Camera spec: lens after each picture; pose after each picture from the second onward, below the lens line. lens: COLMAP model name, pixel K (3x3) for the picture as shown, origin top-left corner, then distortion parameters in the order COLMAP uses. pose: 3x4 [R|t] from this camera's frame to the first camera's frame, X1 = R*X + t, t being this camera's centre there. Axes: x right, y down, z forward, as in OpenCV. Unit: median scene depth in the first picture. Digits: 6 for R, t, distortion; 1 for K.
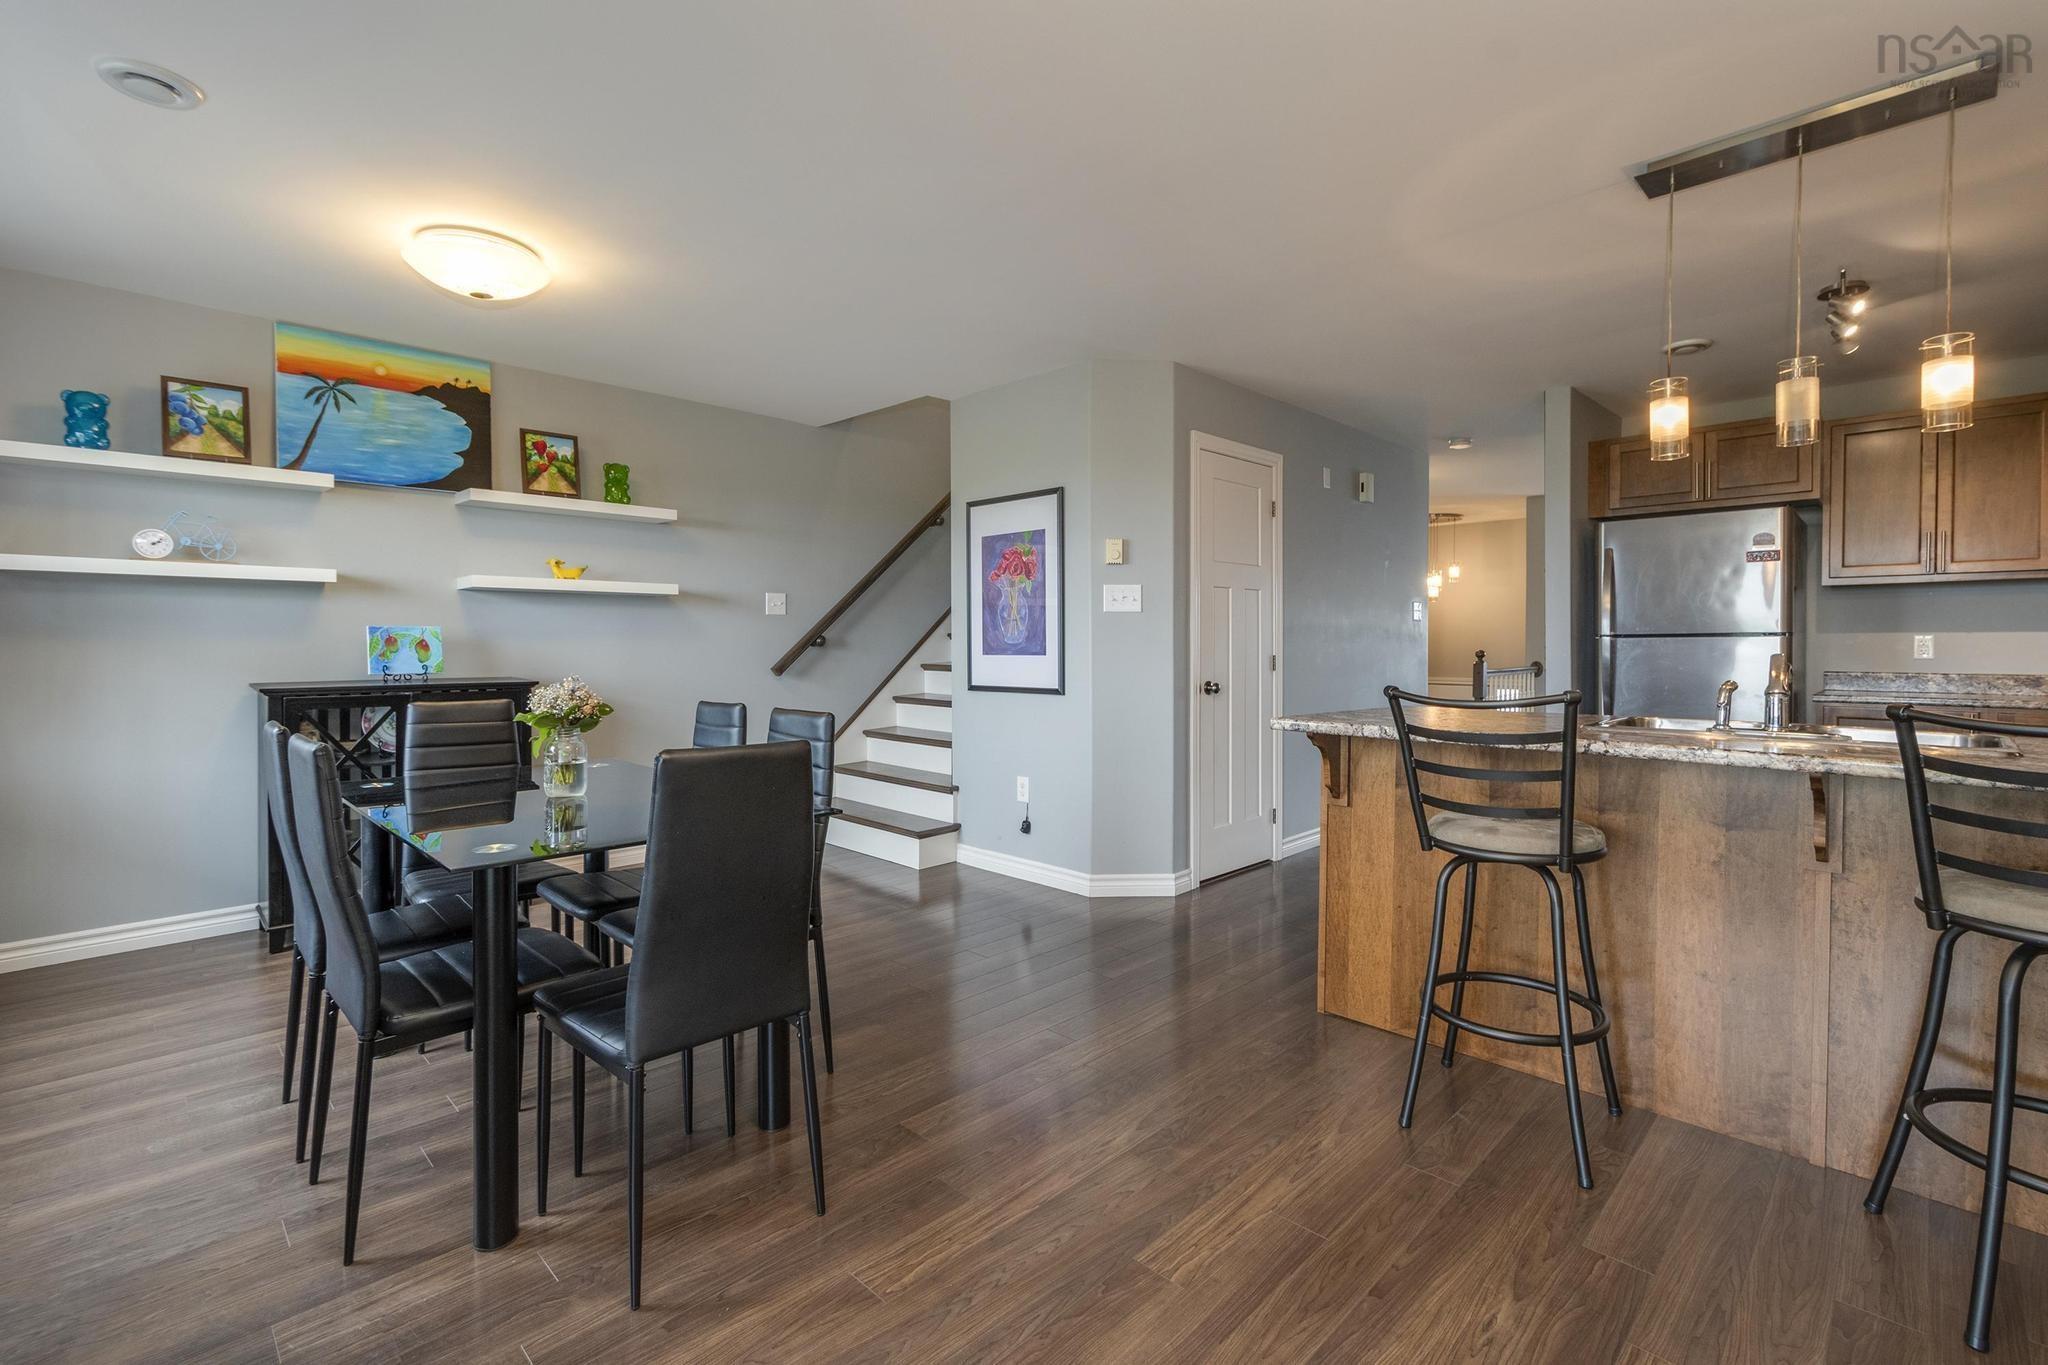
lens RADIAL K [[926.5, 0, 1041.6], [0, 926.5, 647.2], [0, 0, 1]] dist [0.015780, -0.000393]
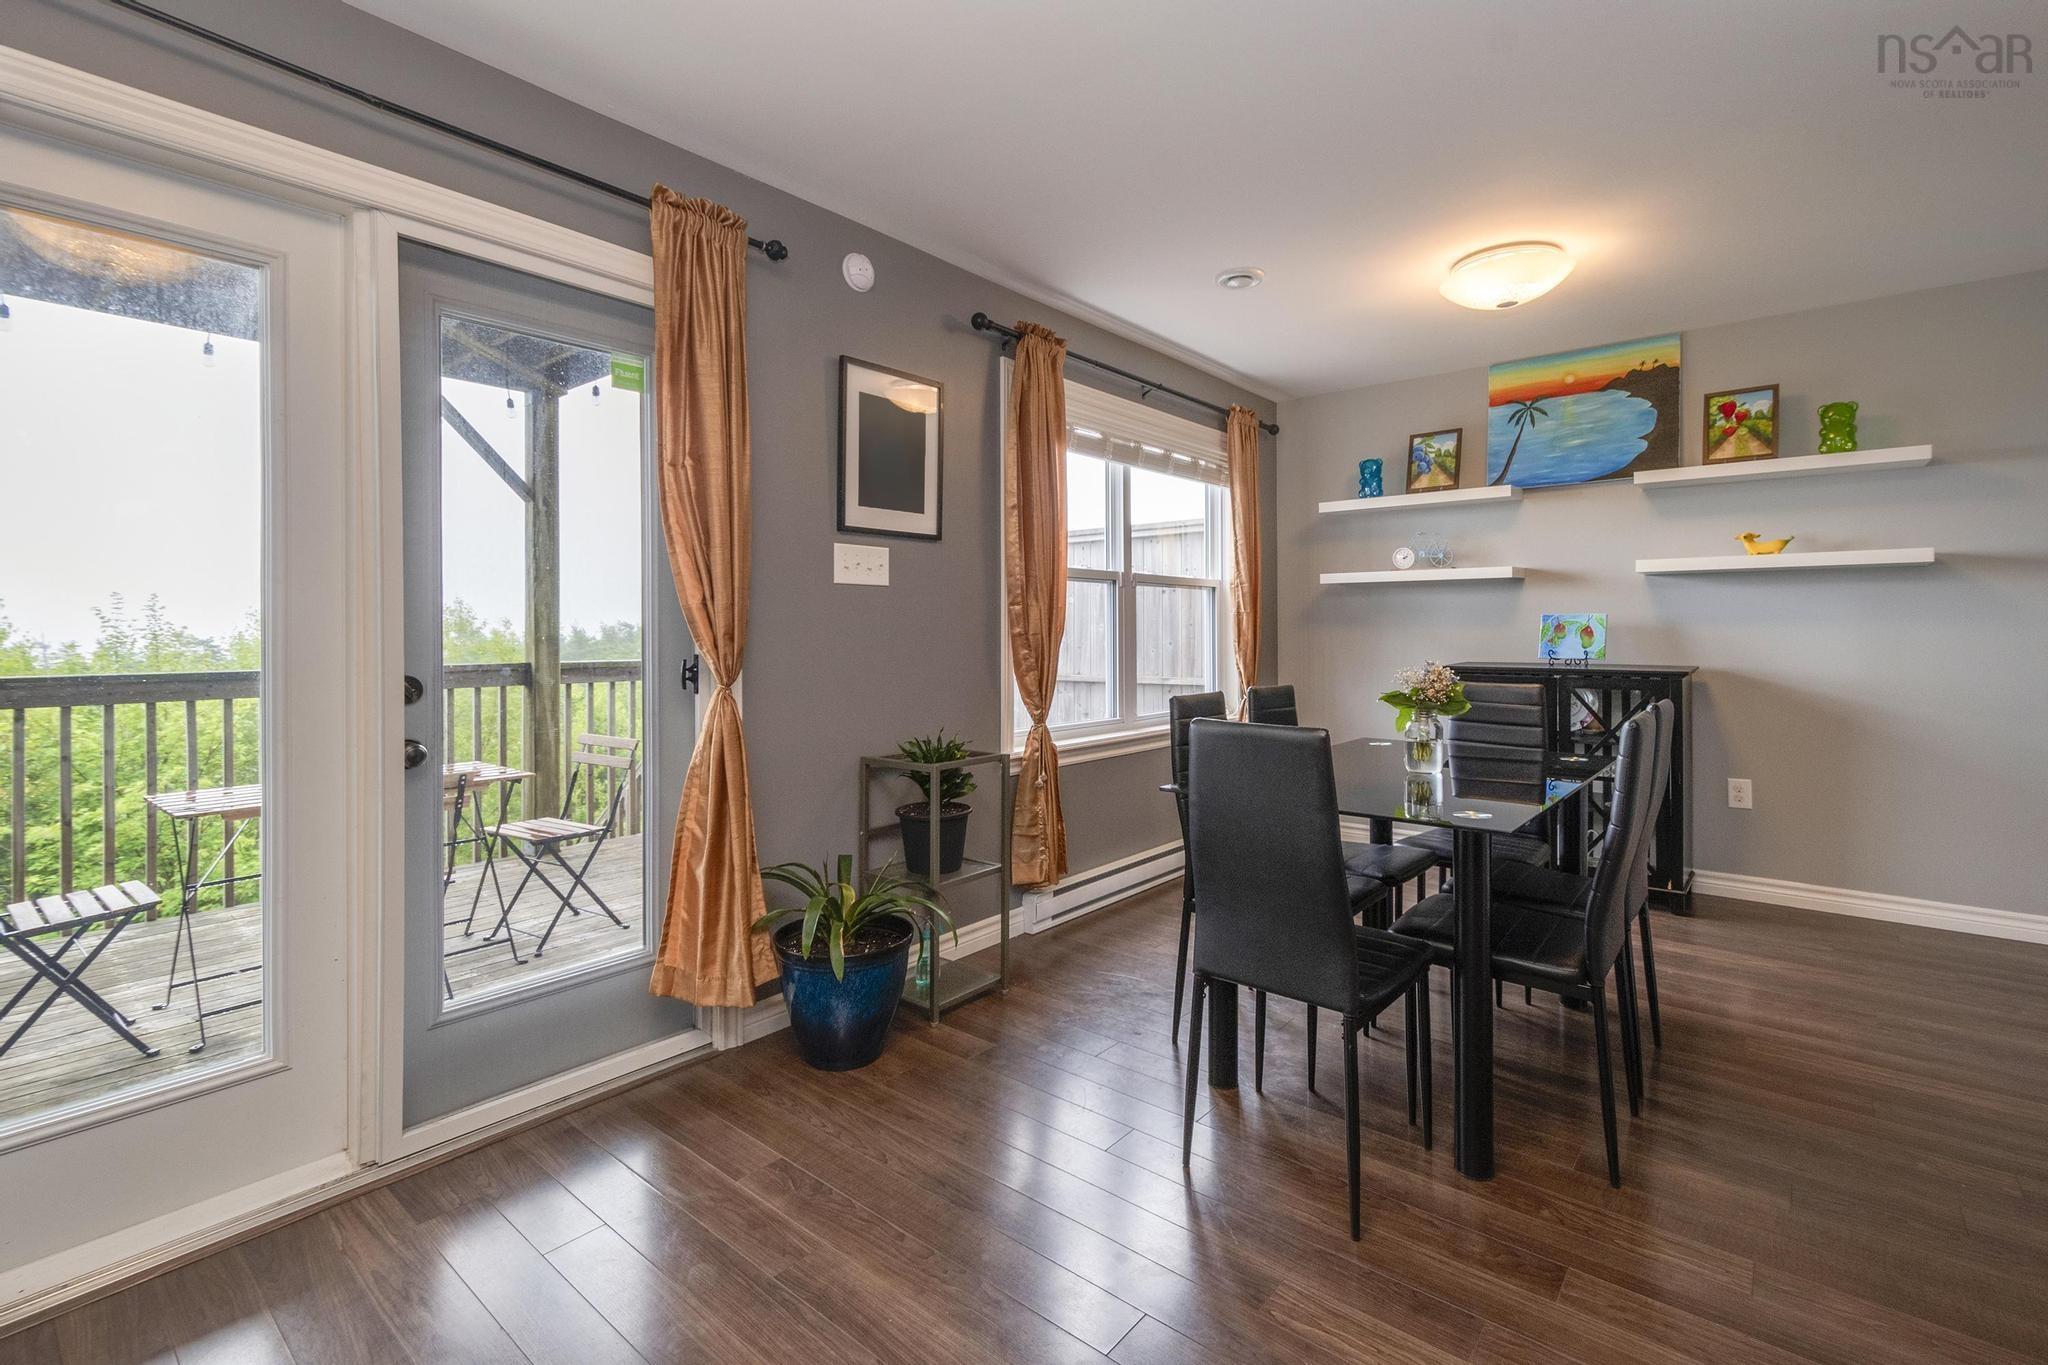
lens RADIAL K [[925.0, 0, 1031.9], [0, 925.0, 634.2], [0, 0, 1]] dist [0.015370, -0.001174]
pose [[0.094847, 0.002387, -0.995489, 0.300327], [-0.003322, 0.999992, 0.002081, 0.000566], [0.995486, 0.003110, 0.094854, 0.267275]]
